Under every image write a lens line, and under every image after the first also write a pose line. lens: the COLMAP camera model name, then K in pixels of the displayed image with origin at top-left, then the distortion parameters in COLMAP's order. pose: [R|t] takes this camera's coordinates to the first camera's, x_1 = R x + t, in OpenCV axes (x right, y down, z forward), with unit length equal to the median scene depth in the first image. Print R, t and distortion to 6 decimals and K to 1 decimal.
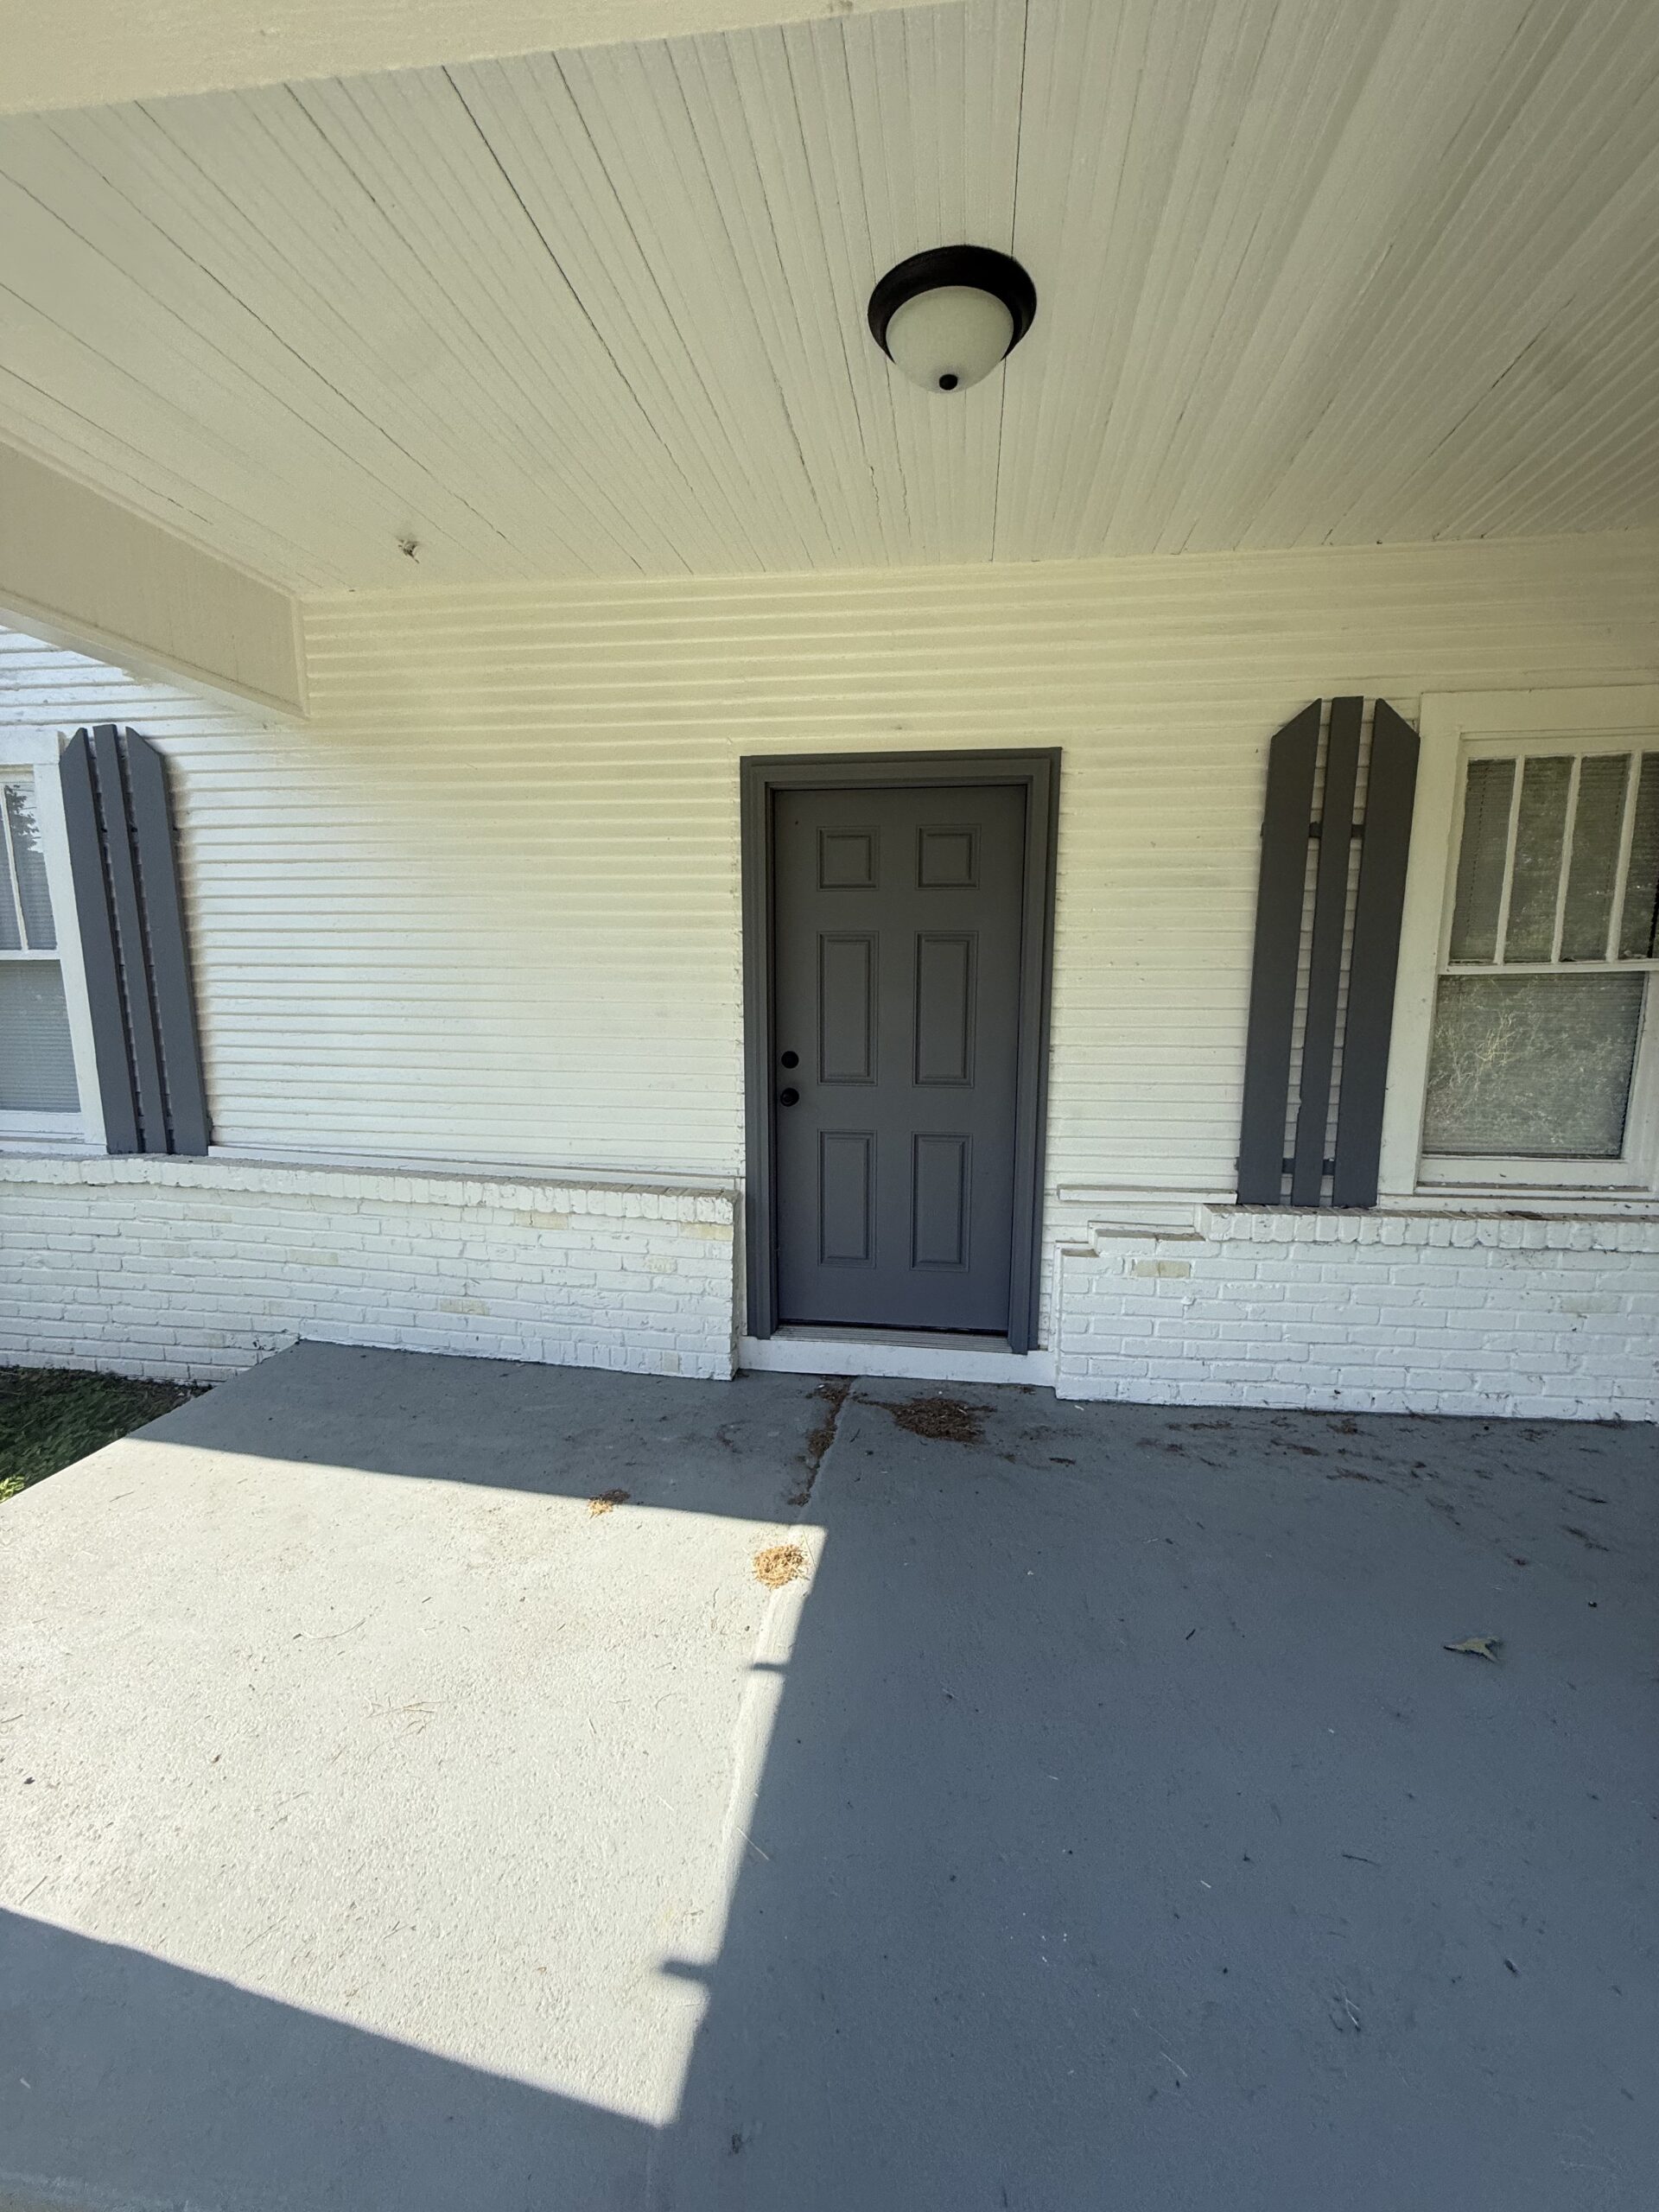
lens RADIAL K [[876.3, 0, 823.6], [0, 876.3, 1101.9], [0, 0, 1]] dist [-0.000365, -0.000049]
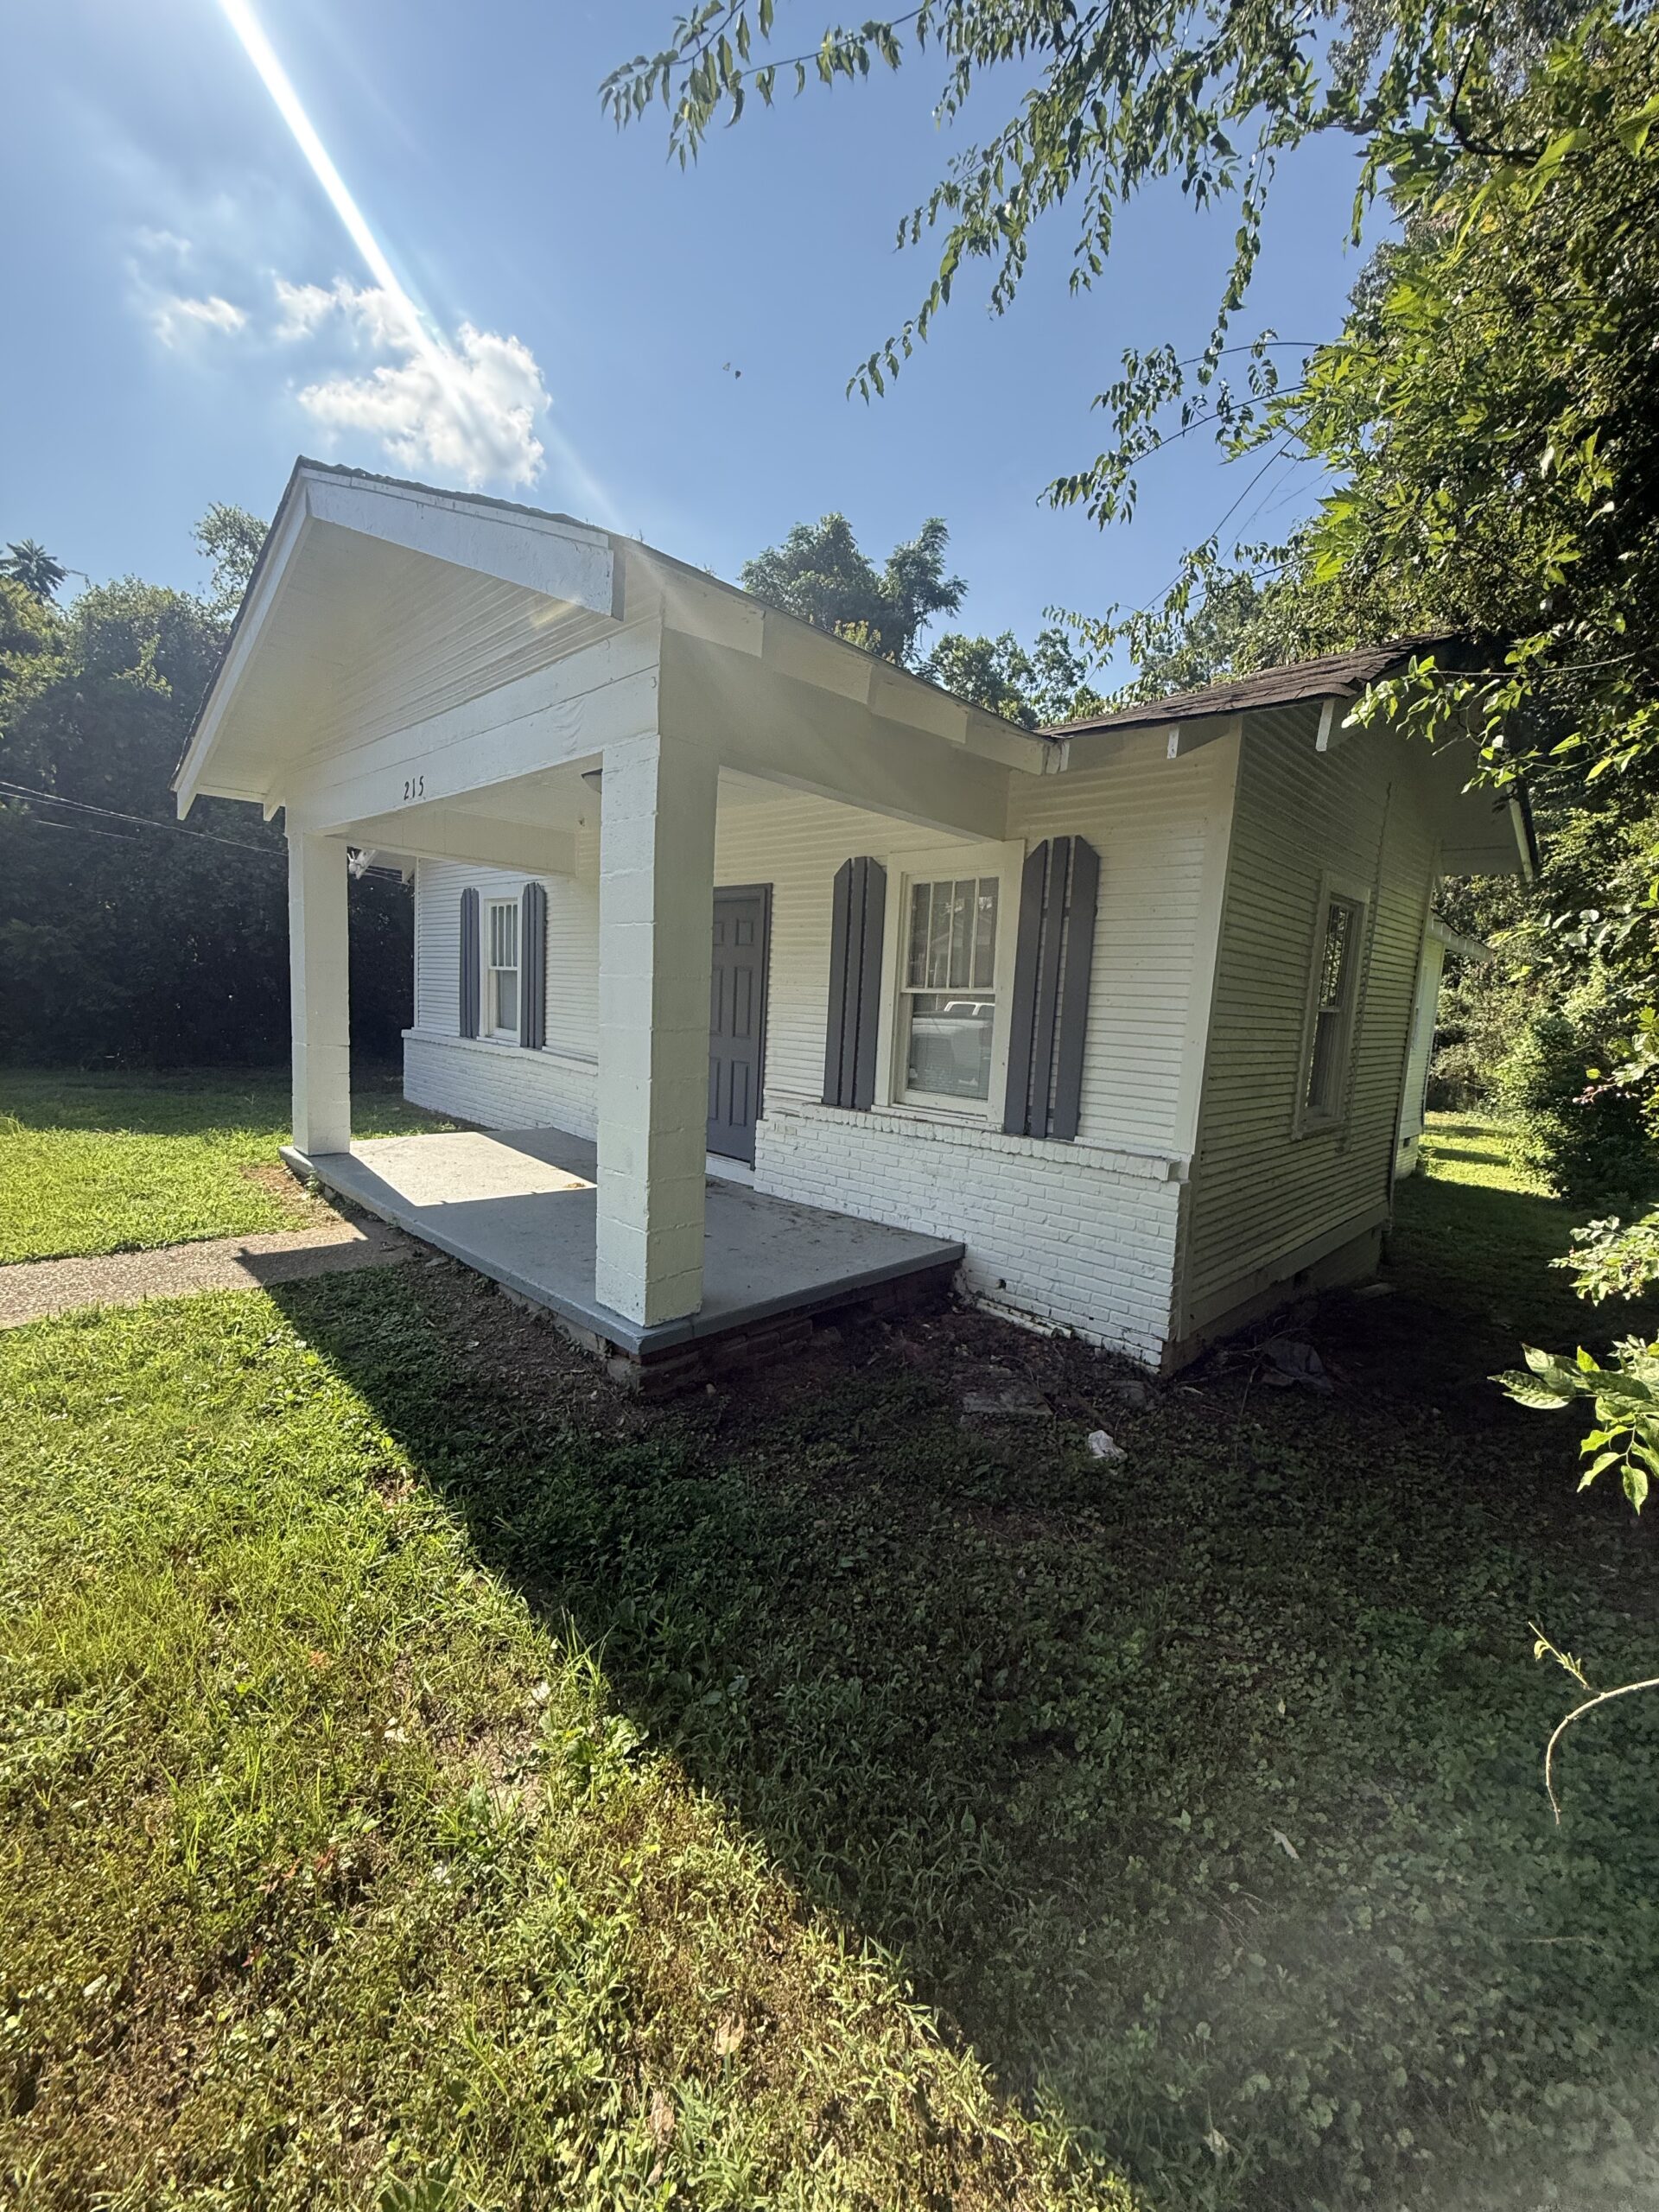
lens RADIAL K [[876.3, 0, 823.6], [0, 876.3, 1101.9], [0, 0, 1]] dist [-0.000365, -0.000049]
pose [[0.797823, 0.111866, -0.592422, 1.569528], [-0.140328, 0.990103, -0.002022, 0.109865], [0.586333, 0.084747, 0.805625, -0.580536]]
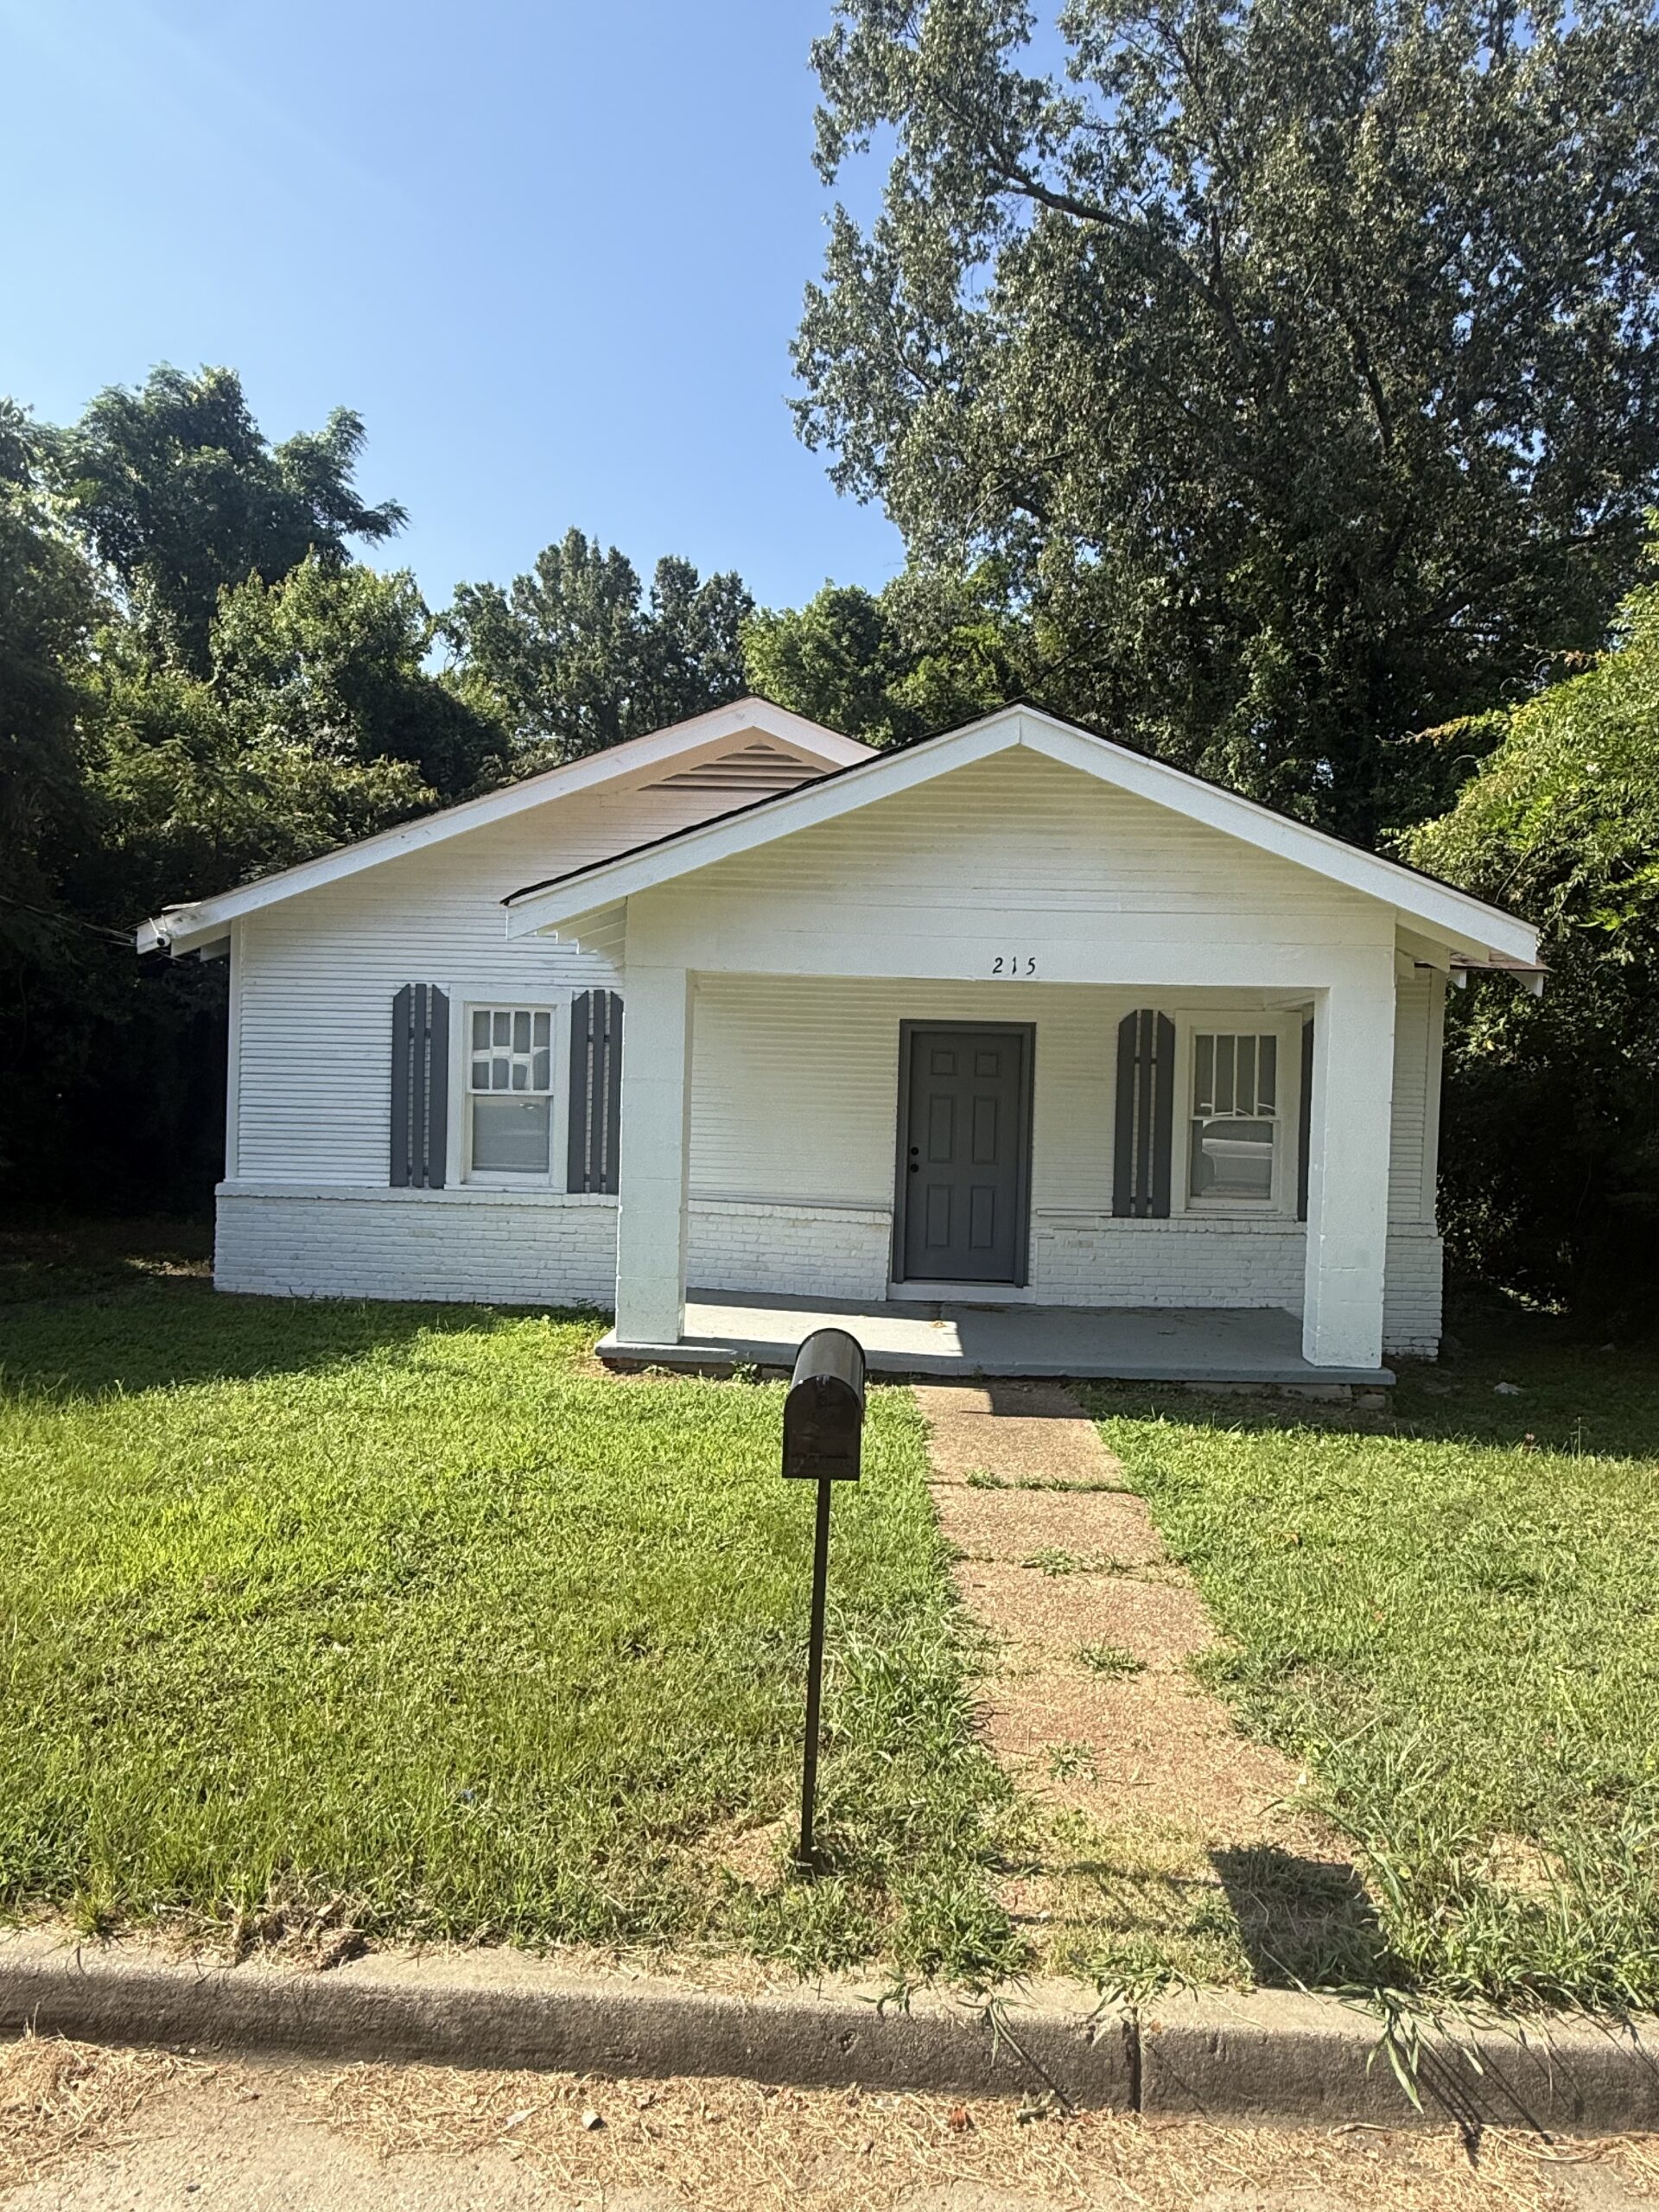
lens RADIAL K [[1300.4, 0, 829.5], [0, 1300.4, 1106.0], [0, 0, 1]] dist [0.002687, 0.000282]
pose [[0.996334, 0.023990, 0.082114, -0.529292], [-0.013471, 0.991895, -0.126343, 0.256730], [-0.084479, 0.124774, 0.988582, -2.234390]]
